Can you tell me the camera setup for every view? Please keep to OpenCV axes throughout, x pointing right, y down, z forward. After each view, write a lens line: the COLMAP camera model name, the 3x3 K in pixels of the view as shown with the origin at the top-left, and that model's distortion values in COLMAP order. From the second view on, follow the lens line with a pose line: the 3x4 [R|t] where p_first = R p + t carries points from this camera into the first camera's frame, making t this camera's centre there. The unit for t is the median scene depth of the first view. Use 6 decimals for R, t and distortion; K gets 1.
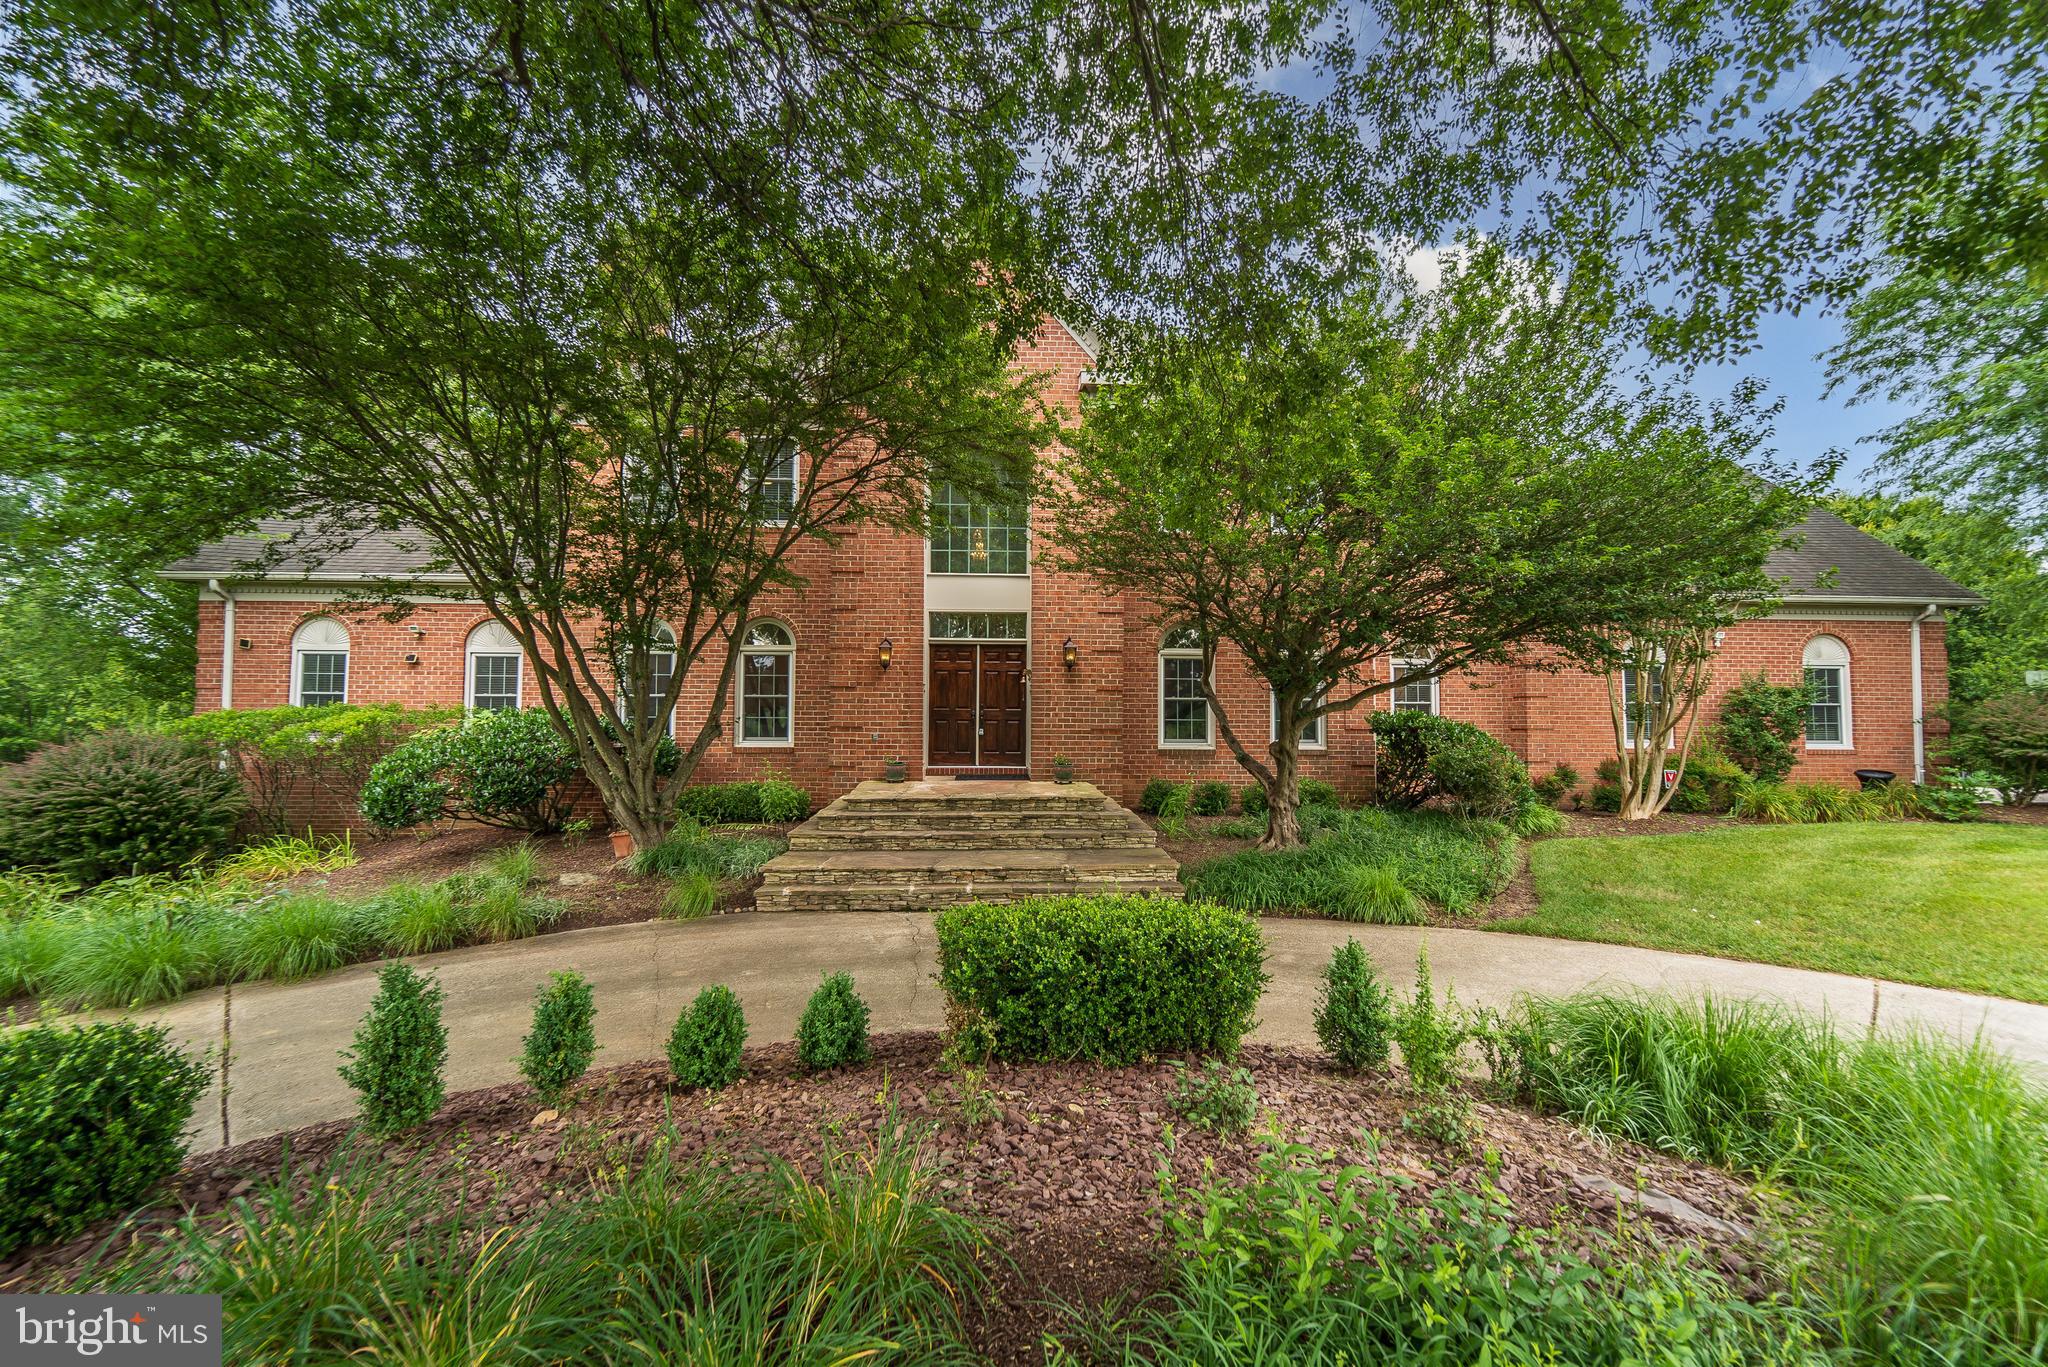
lens RADIAL K [[823.2, 0, 1028.3], [0, 823.2, 685.3], [0, 0, 1]] dist [-0.000085, -0.000015]
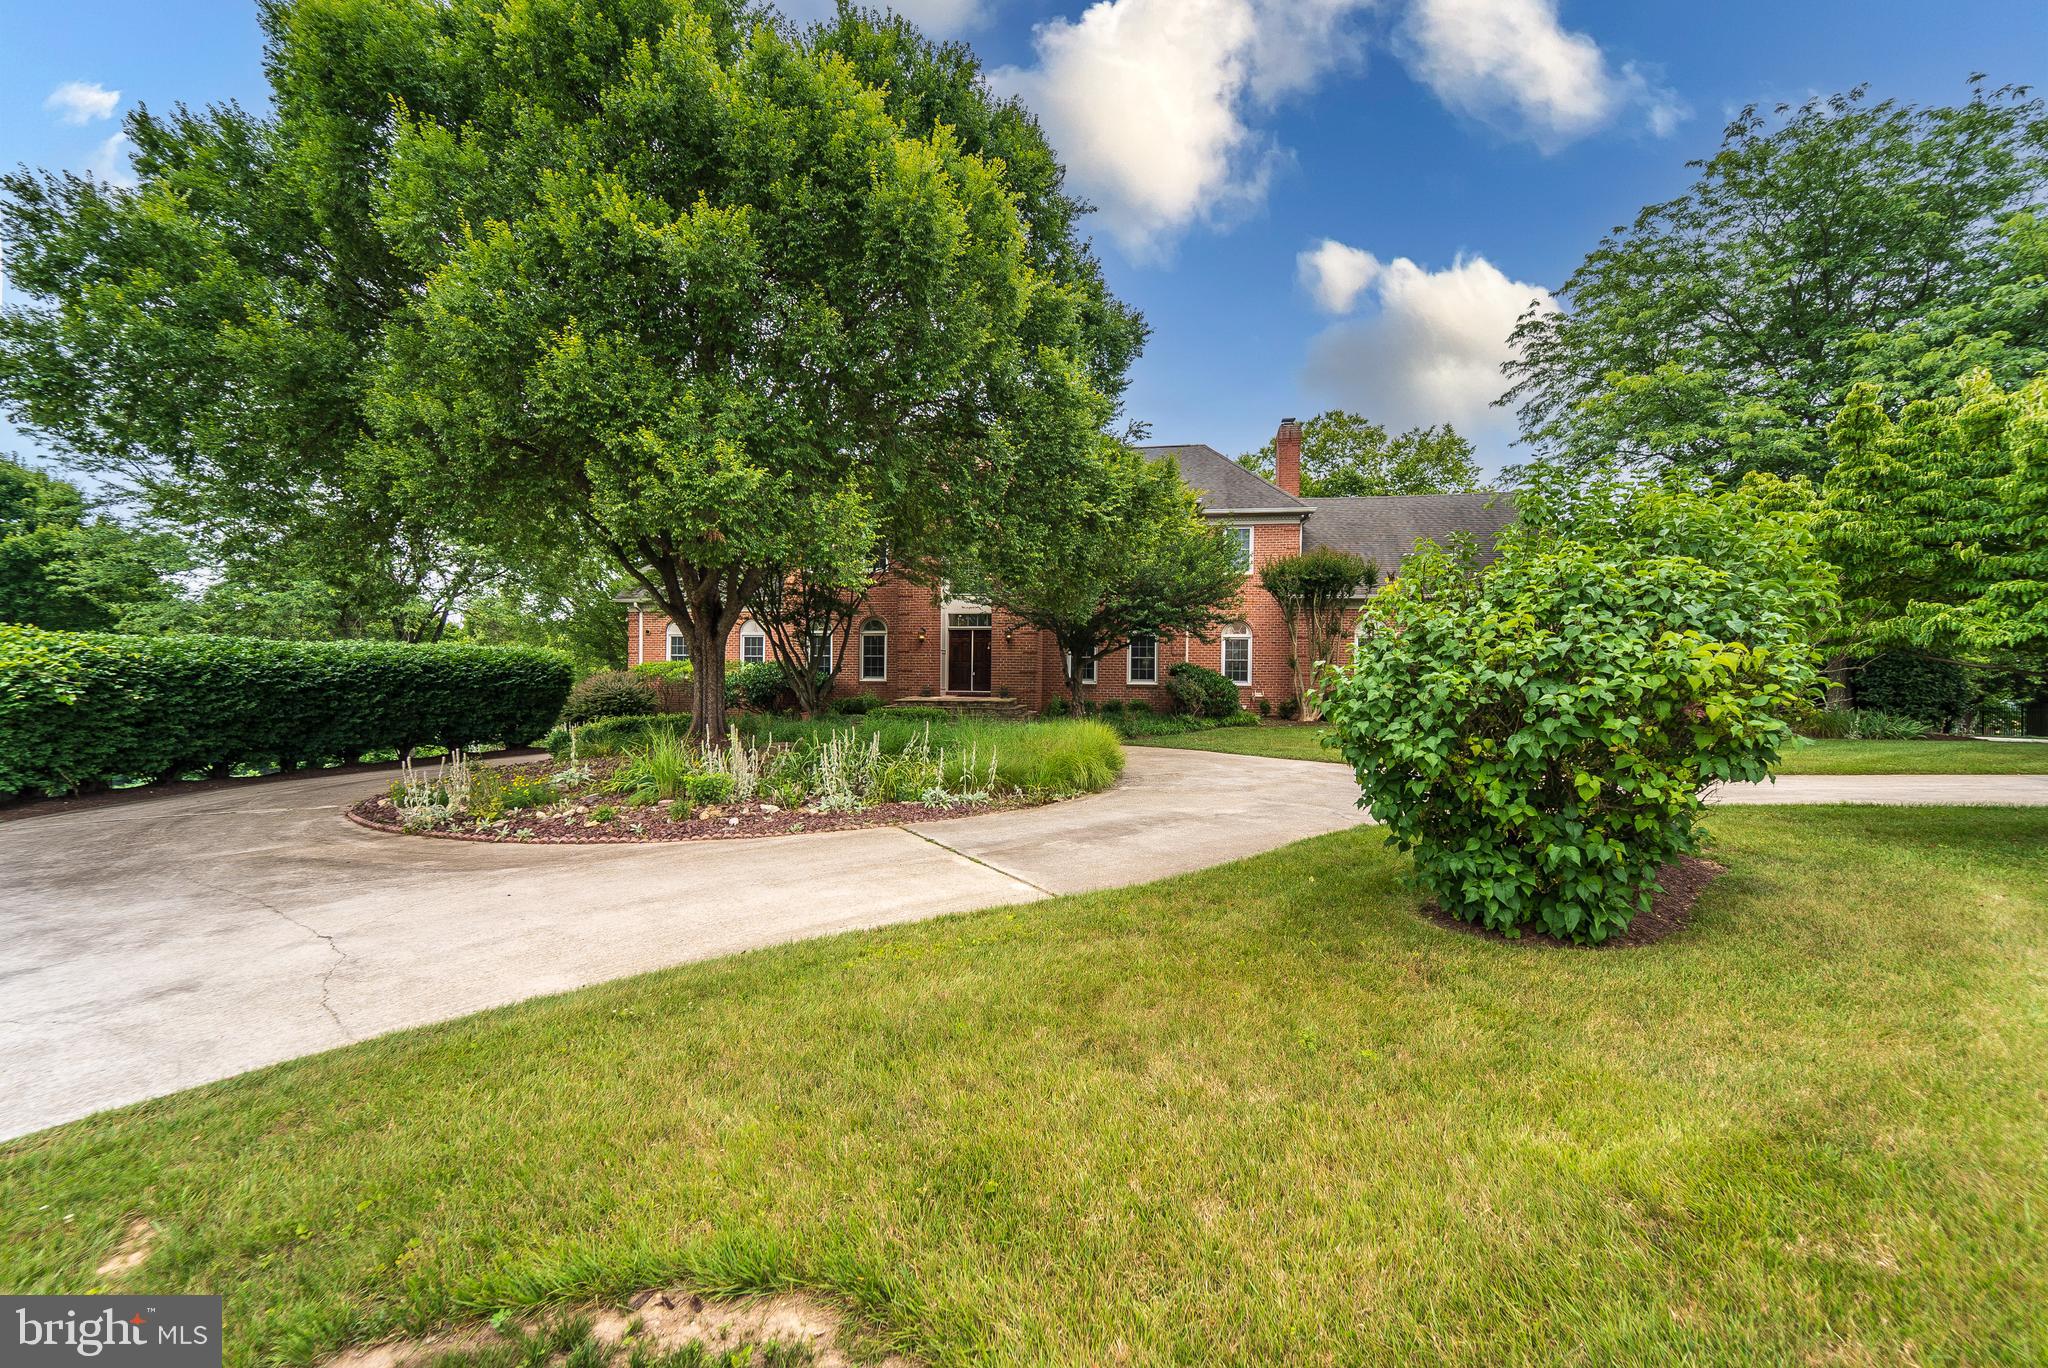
lens RADIAL K [[823.2, 0, 1021.4], [0, 823.2, 675.6], [0, 0, 1]] dist [-0.000085, -0.000015]
pose [[0.971208, 0.006980, -0.238130, 0.551732], [-0.000150, 0.999588, 0.028688, 0.002010], [0.238232, -0.027826, 0.970810, -0.937540]]
